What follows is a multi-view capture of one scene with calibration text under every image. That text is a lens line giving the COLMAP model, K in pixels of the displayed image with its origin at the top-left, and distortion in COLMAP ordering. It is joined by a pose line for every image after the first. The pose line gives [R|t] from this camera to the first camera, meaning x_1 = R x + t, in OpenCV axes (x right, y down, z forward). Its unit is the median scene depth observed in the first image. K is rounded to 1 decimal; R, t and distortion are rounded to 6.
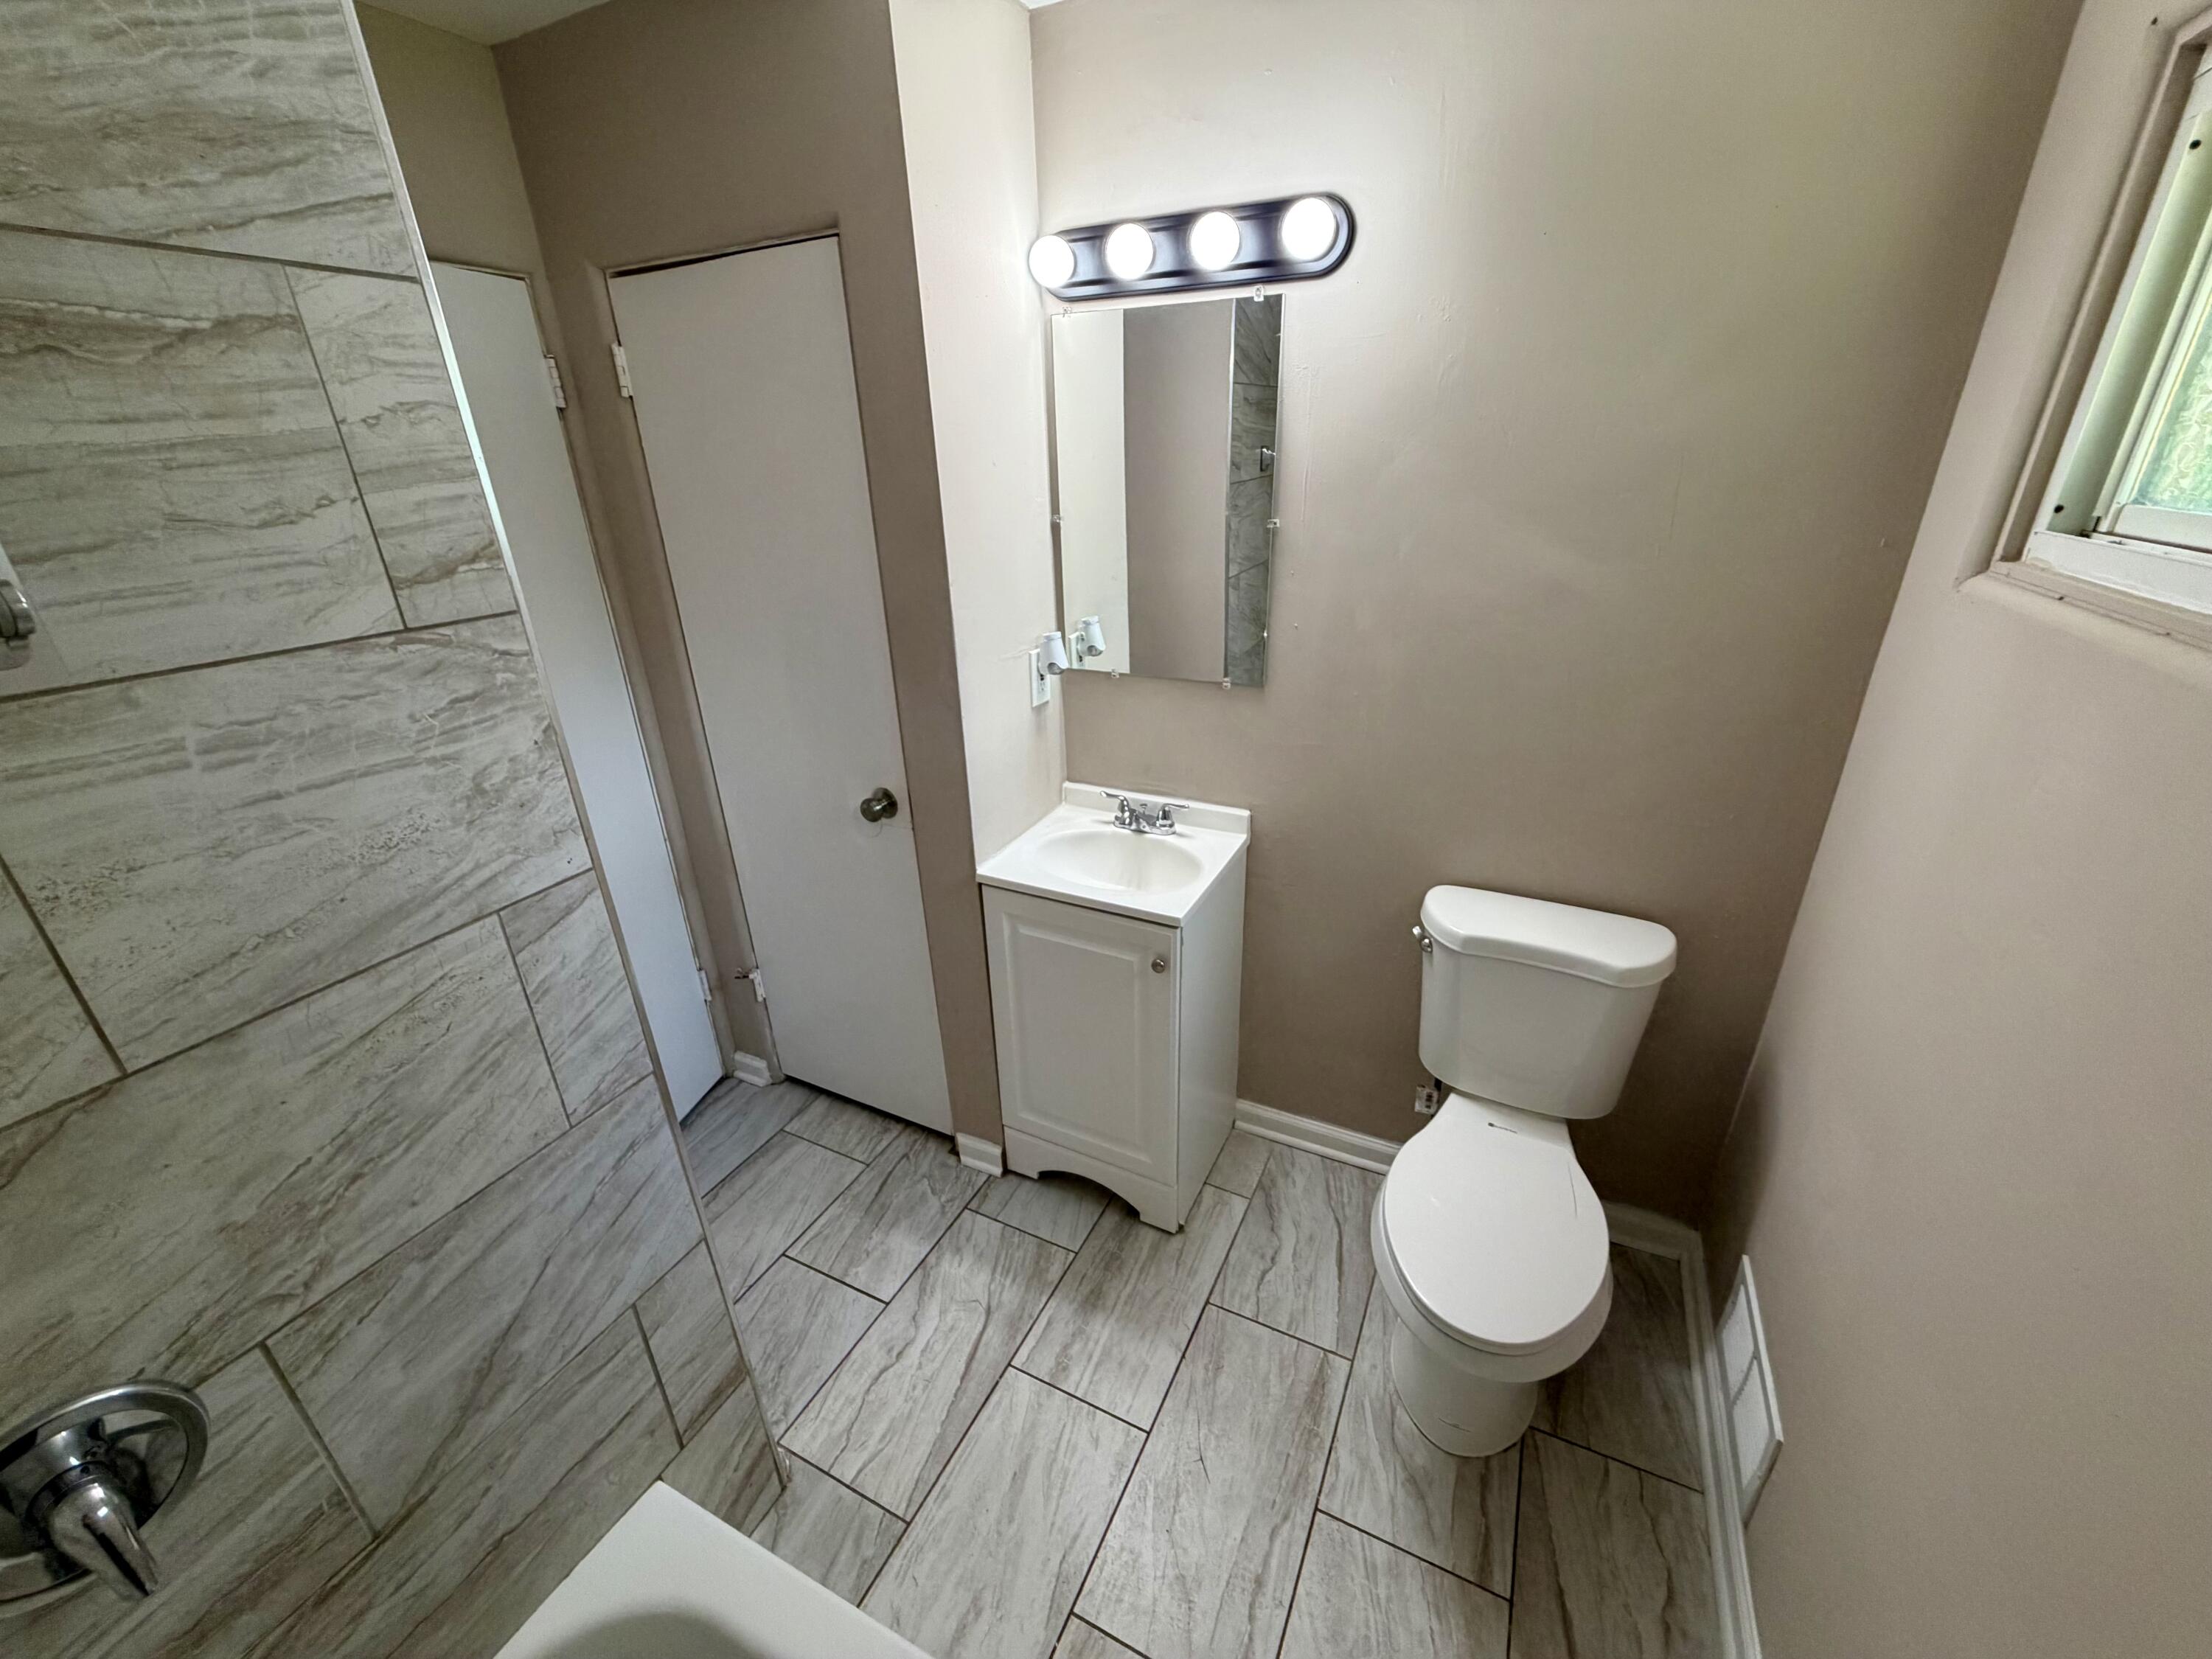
lens RADIAL K [[881.7, 0, 1100.4], [0, 881.7, 823.0], [0, 0, 1]] dist [-0.002020, 0.000598]
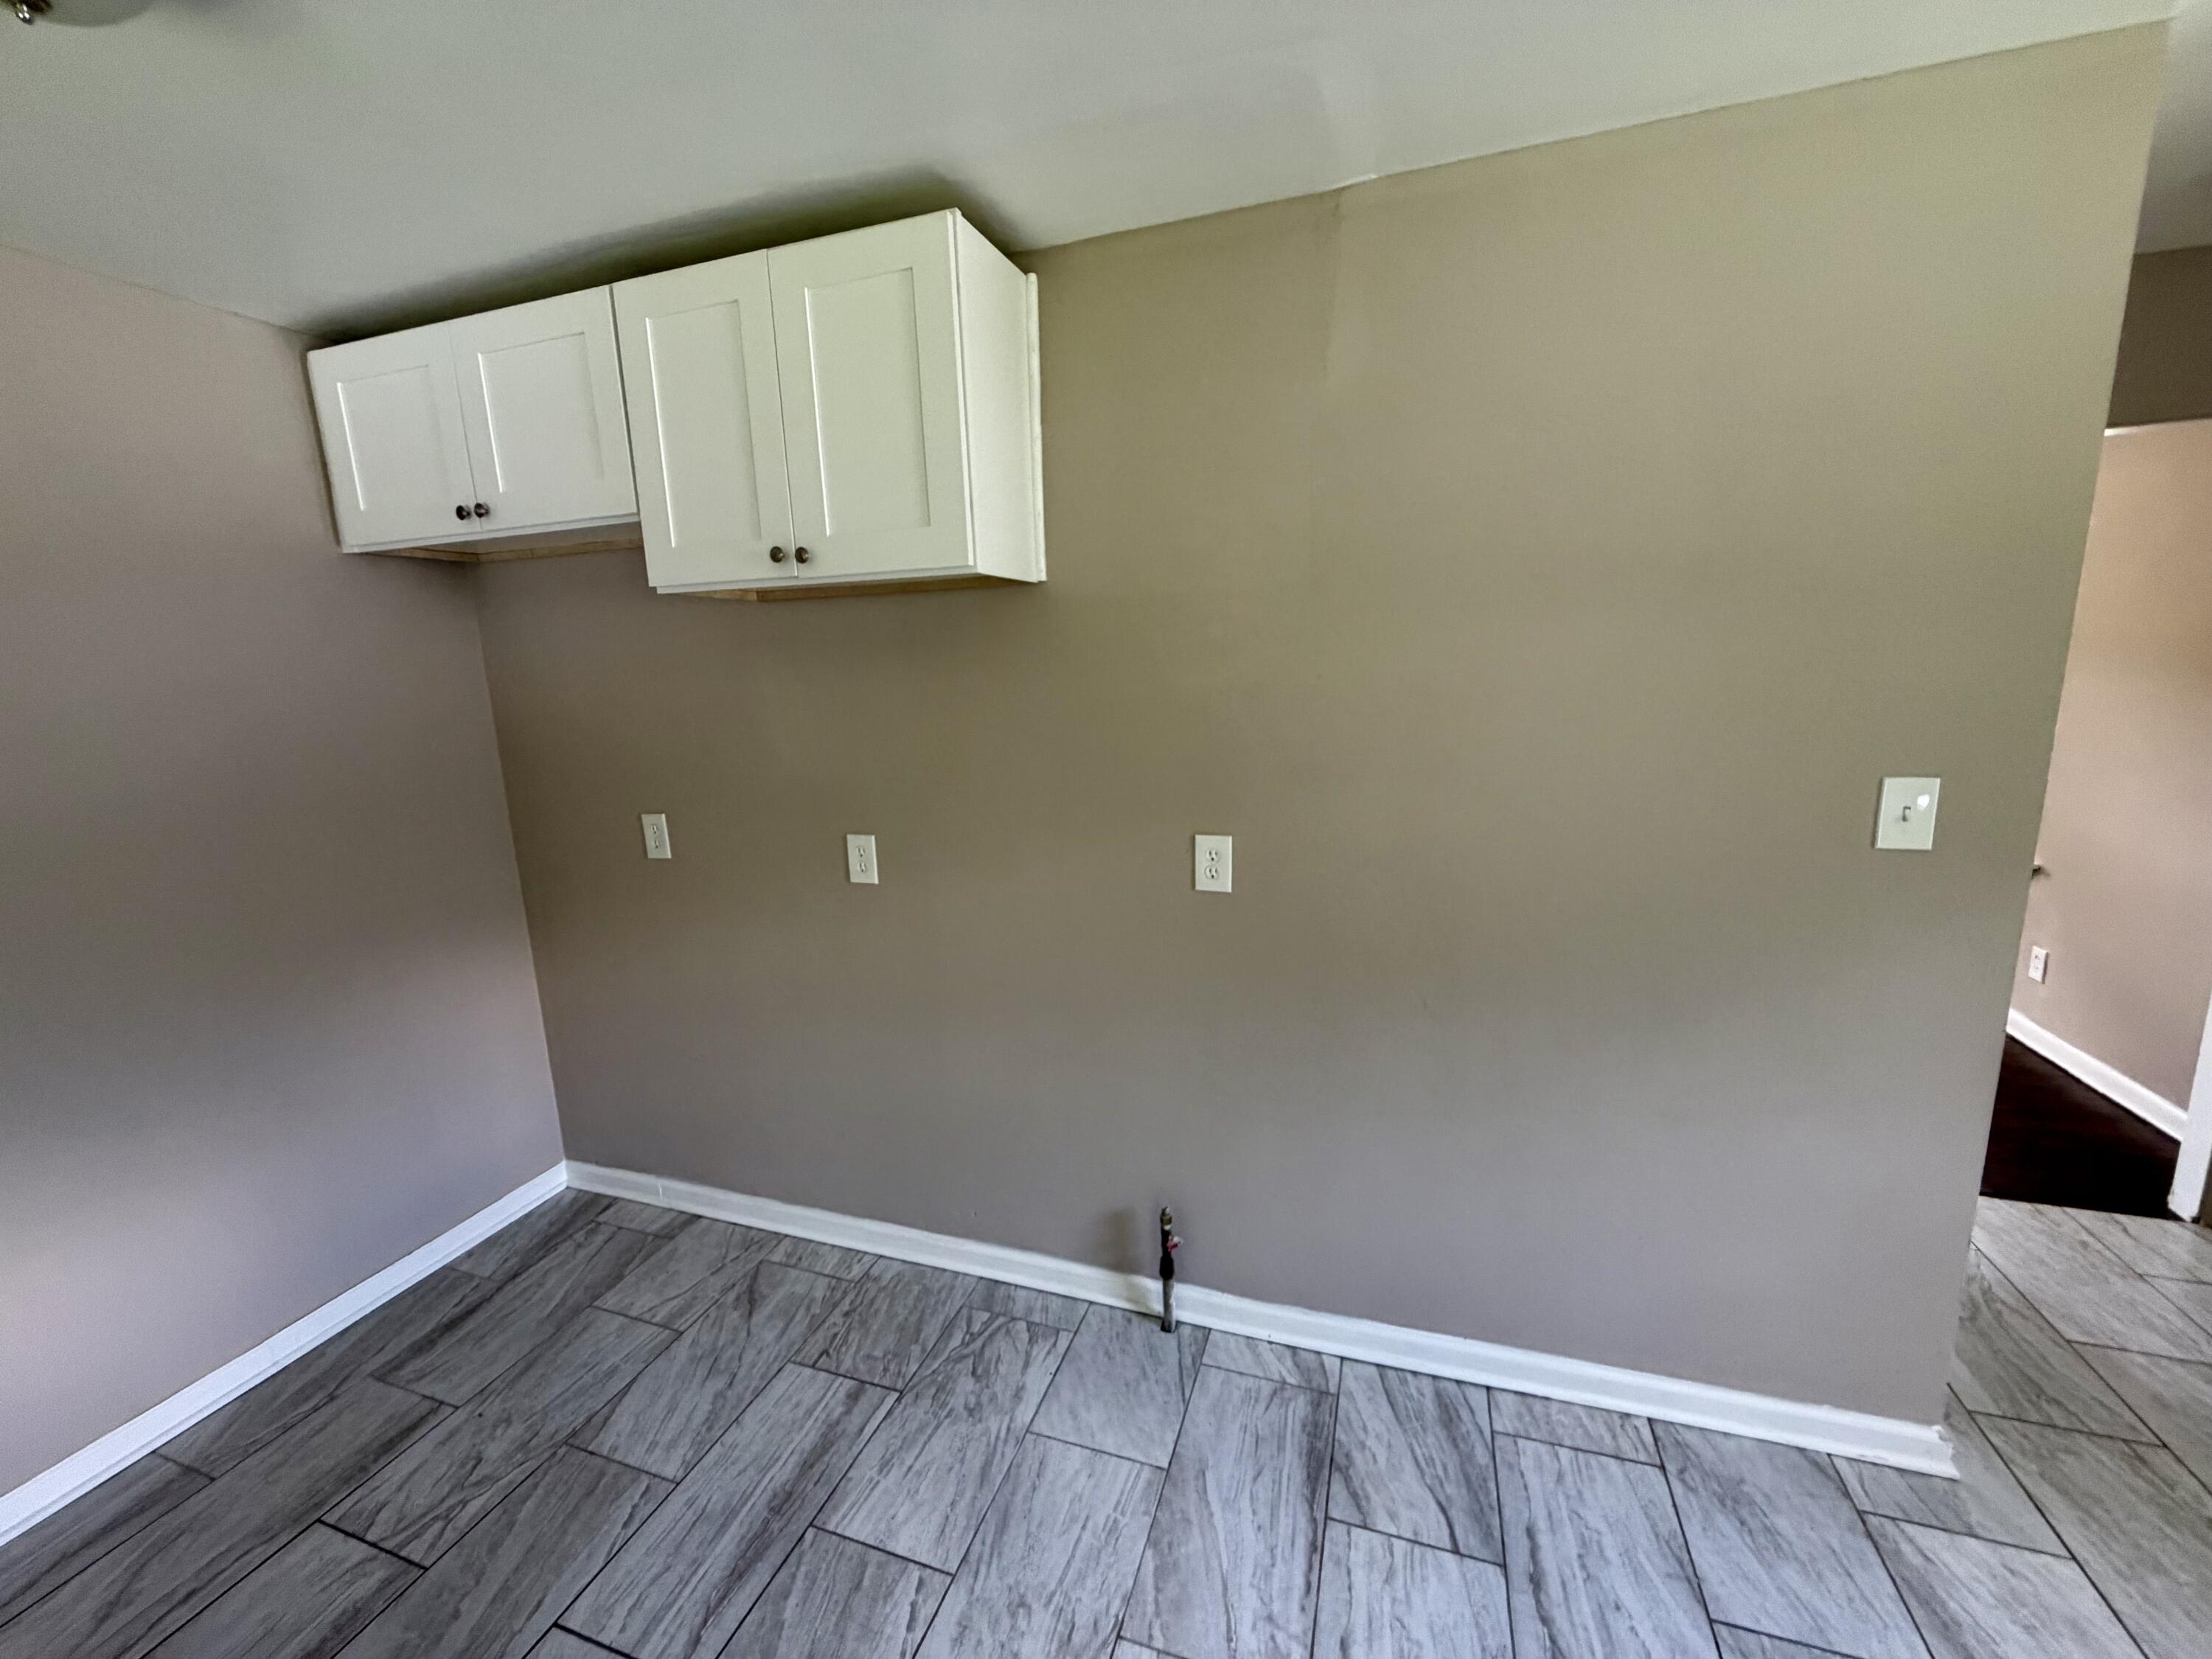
lens RADIAL K [[881.7, 0, 1095.4], [0, 881.7, 833.9], [0, 0, 1]] dist [-0.002020, 0.000598]
pose [[-0.226019, -0.795340, -0.562449, 1.340377], [-0.749920, -0.226447, 0.621564, -0.849485], [-0.621720, 0.562277, -0.545261, 1.038813]]
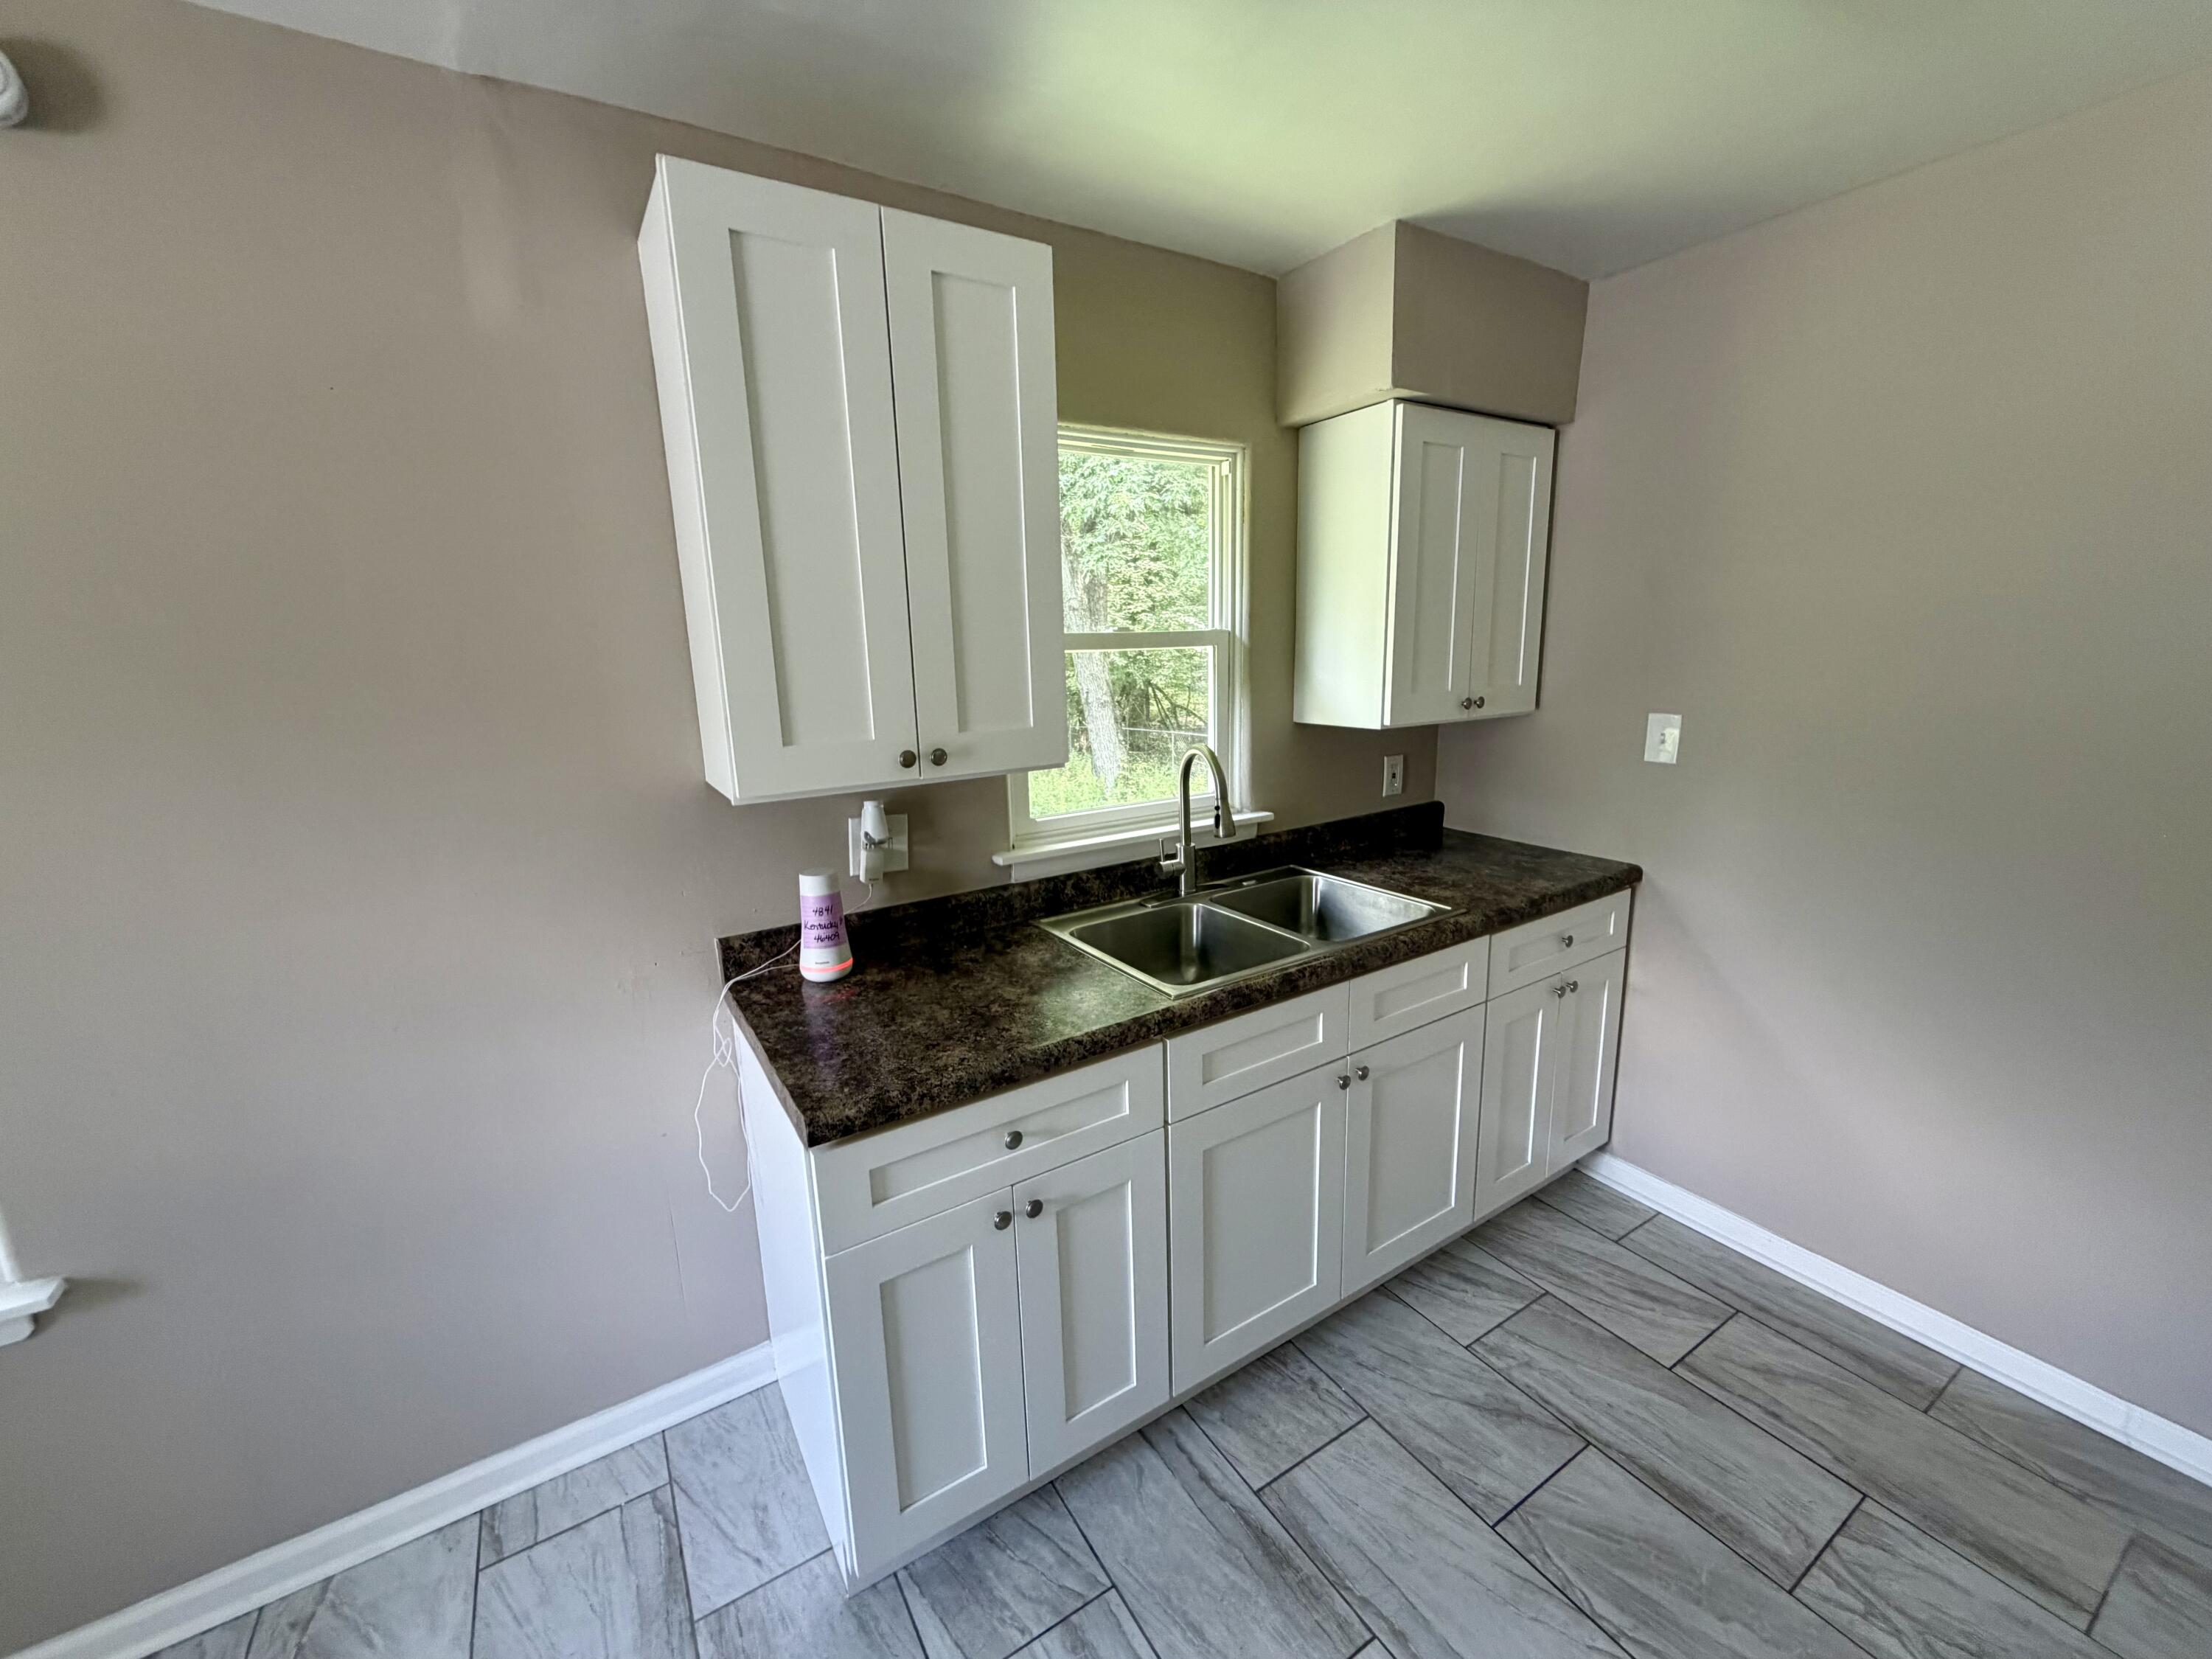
lens RADIAL K [[881.7, 0, 1087.9], [0, 881.7, 826.2], [0, 0, 1]] dist [-0.002020, 0.000598]
pose [[-0.212821, -0.953841, 0.211885, 0.725449], [0.973451, -0.188282, 0.130162, -0.257337], [-0.084260, 0.233961, 0.968588, -0.018735]]
